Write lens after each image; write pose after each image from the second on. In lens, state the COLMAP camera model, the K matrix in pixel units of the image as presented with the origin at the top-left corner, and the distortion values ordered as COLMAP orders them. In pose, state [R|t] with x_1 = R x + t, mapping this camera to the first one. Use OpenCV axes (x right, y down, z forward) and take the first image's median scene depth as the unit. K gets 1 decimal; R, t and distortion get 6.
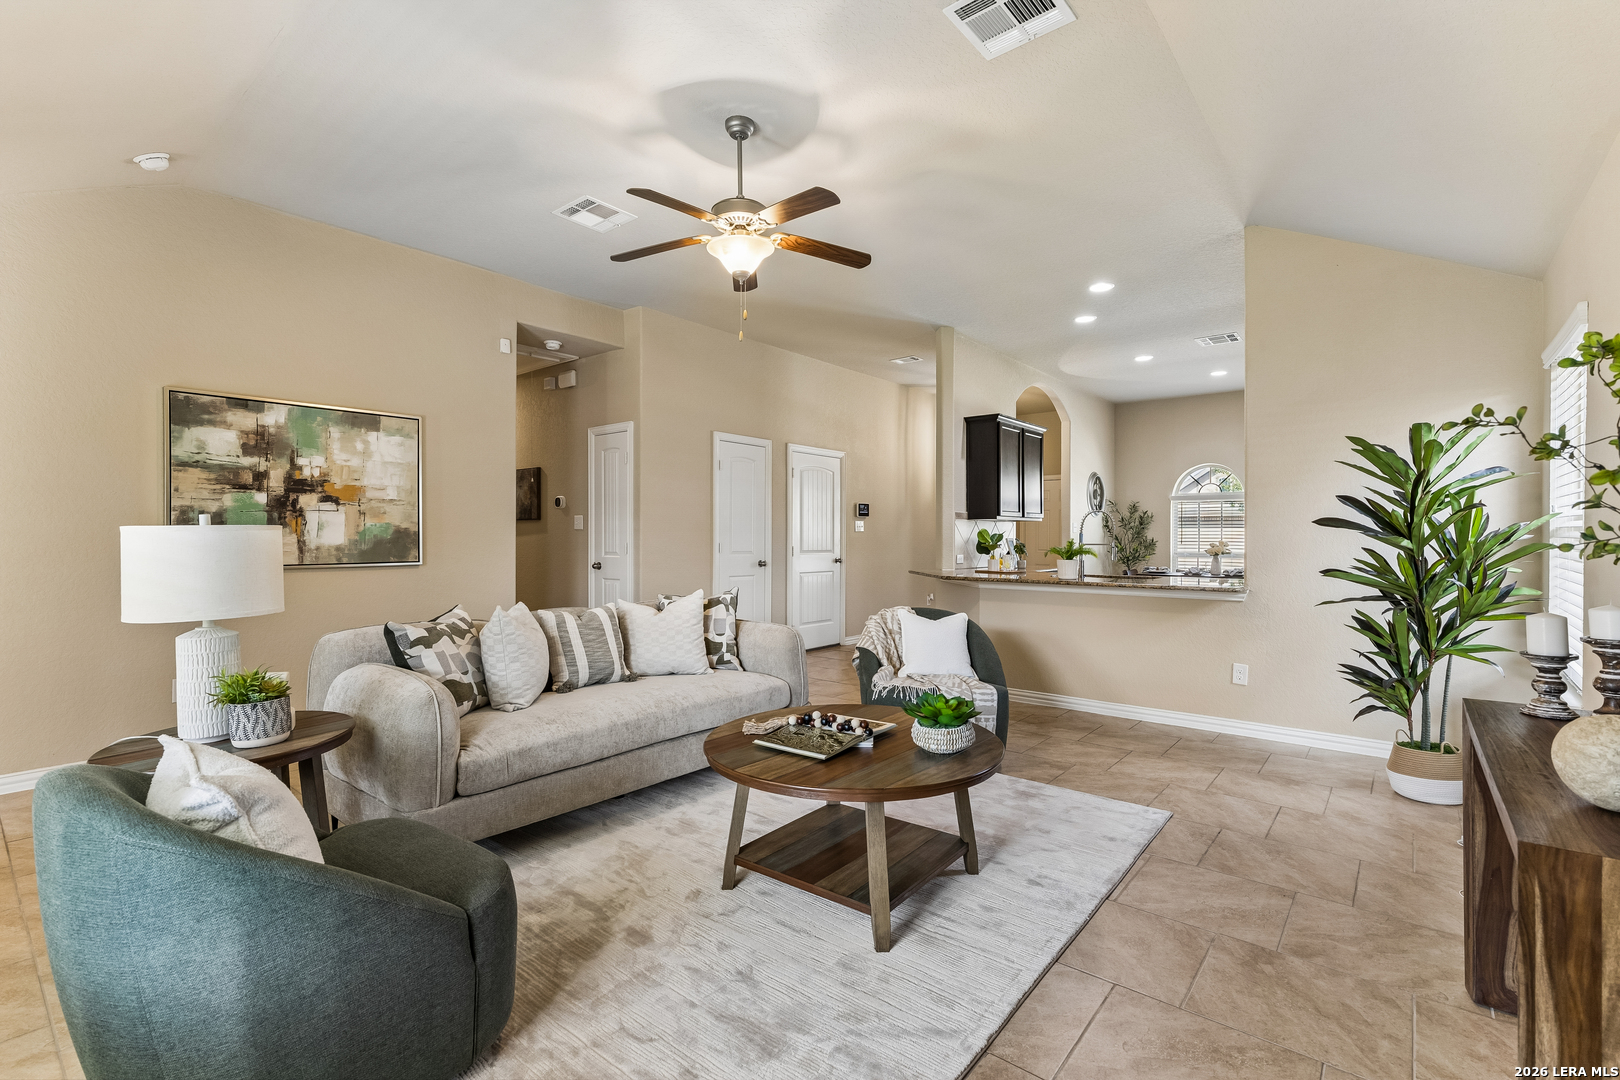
lens RADIAL K [[729.8, 0, 811.6], [0, 729.8, 536.3], [0, 0, 1]] dist [0.003994, -0.000575]
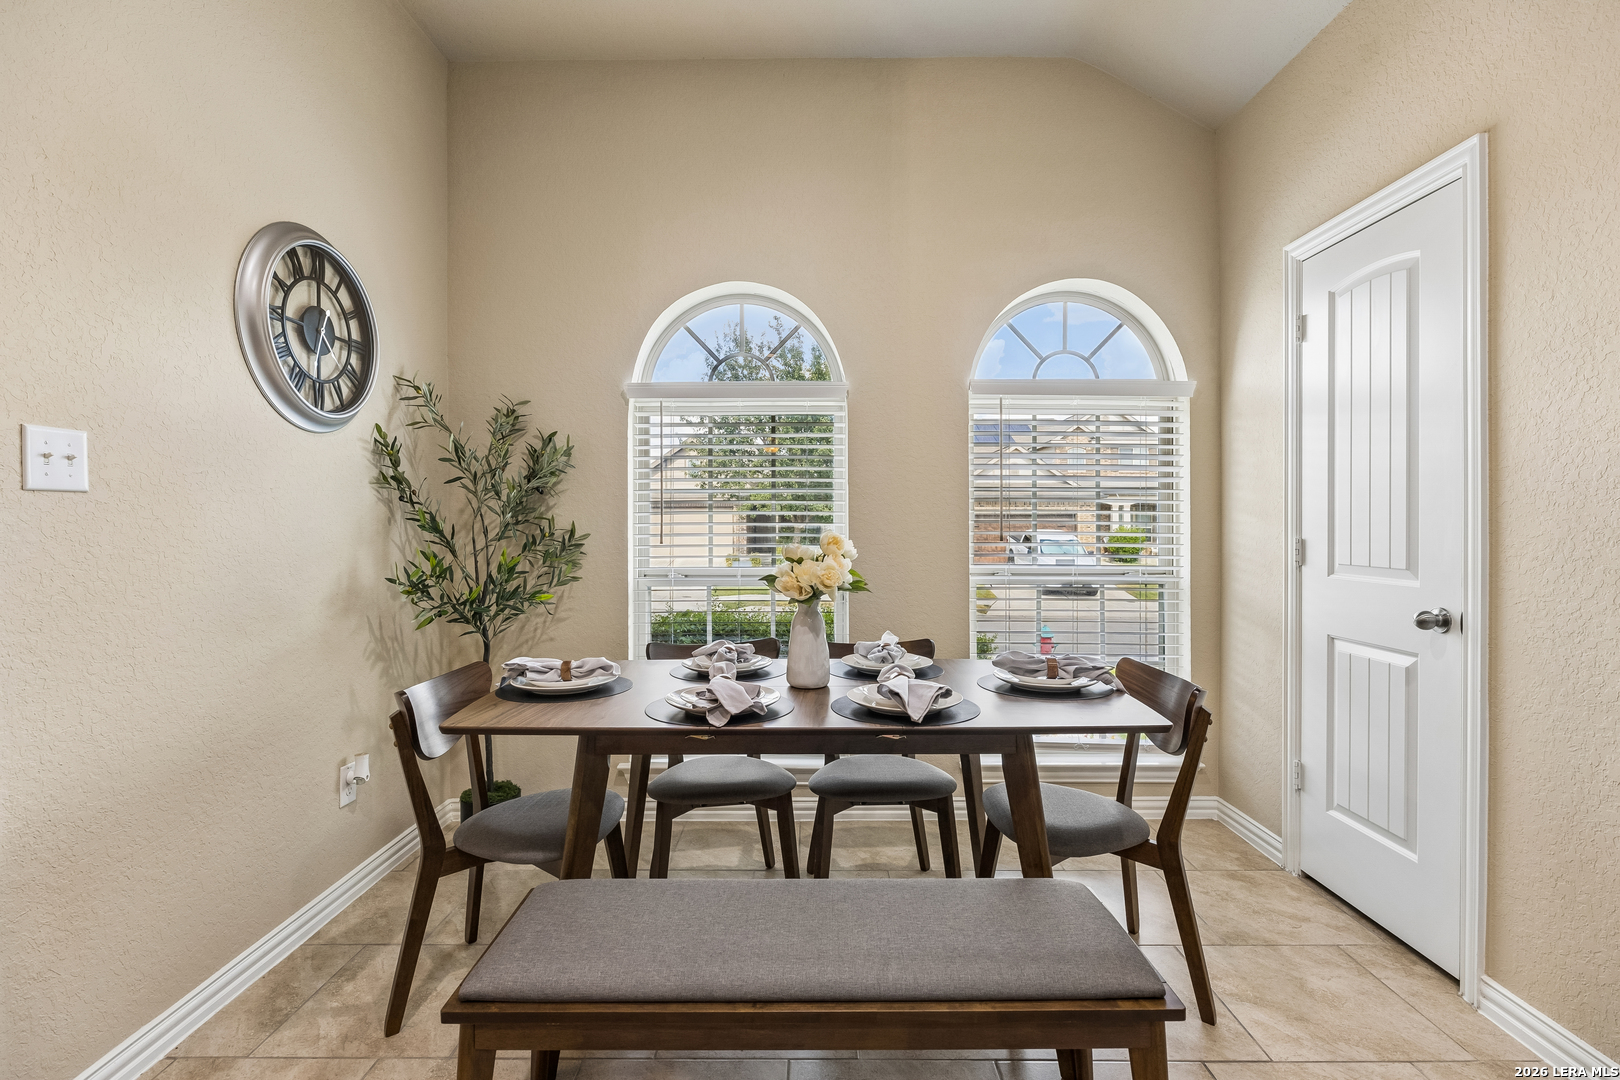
lens RADIAL K [[762.1, 0, 813.3], [0, 762.1, 528.0], [0, 0, 1]] dist [0.023270, 0.000099]
pose [[0.775253, -0.002560, 0.631646, 0.818122], [-0.000206, 0.999991, 0.004305, 0.005374], [-0.631651, -0.003467, 0.775245, 1.646121]]
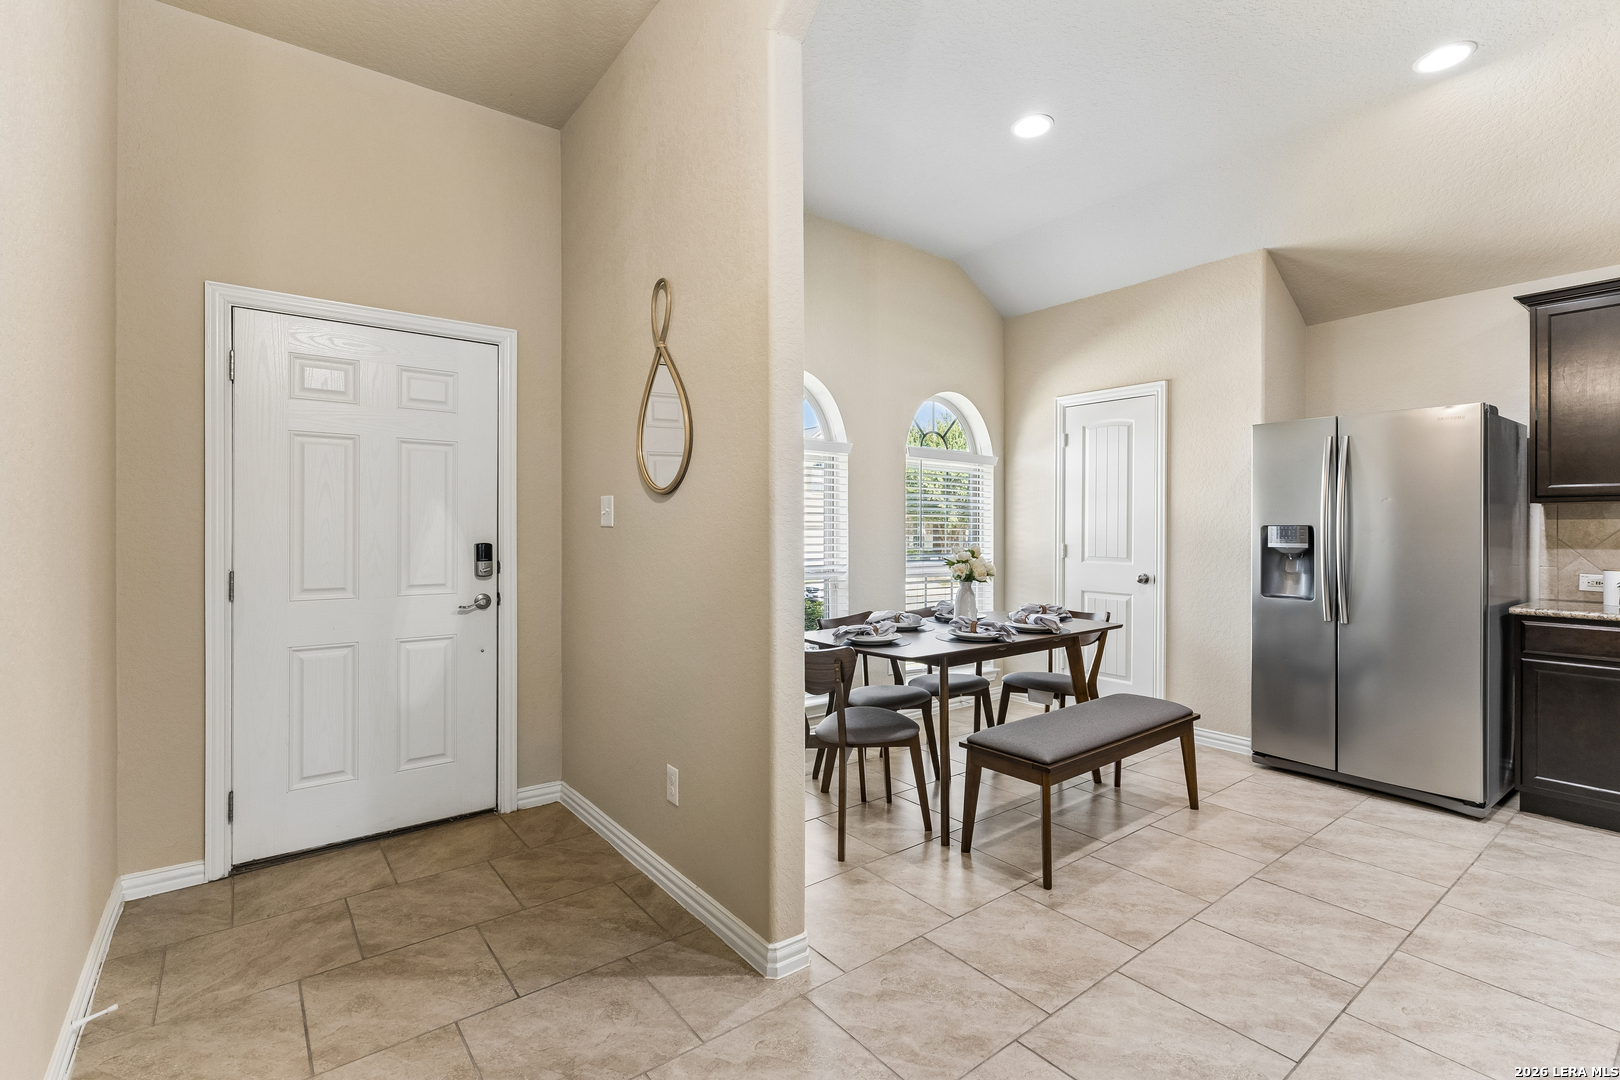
lens RADIAL K [[739.2, 0, 816.0], [0, 739.2, 530.7], [0, 0, 1]] dist [0.004113, 0.000723]
pose [[0.222075, -0.005210, 0.975016, 0.261521], [-0.000019, 0.999986, 0.005347, -0.011758], [-0.975030, -0.001206, 0.222072, 2.000341]]
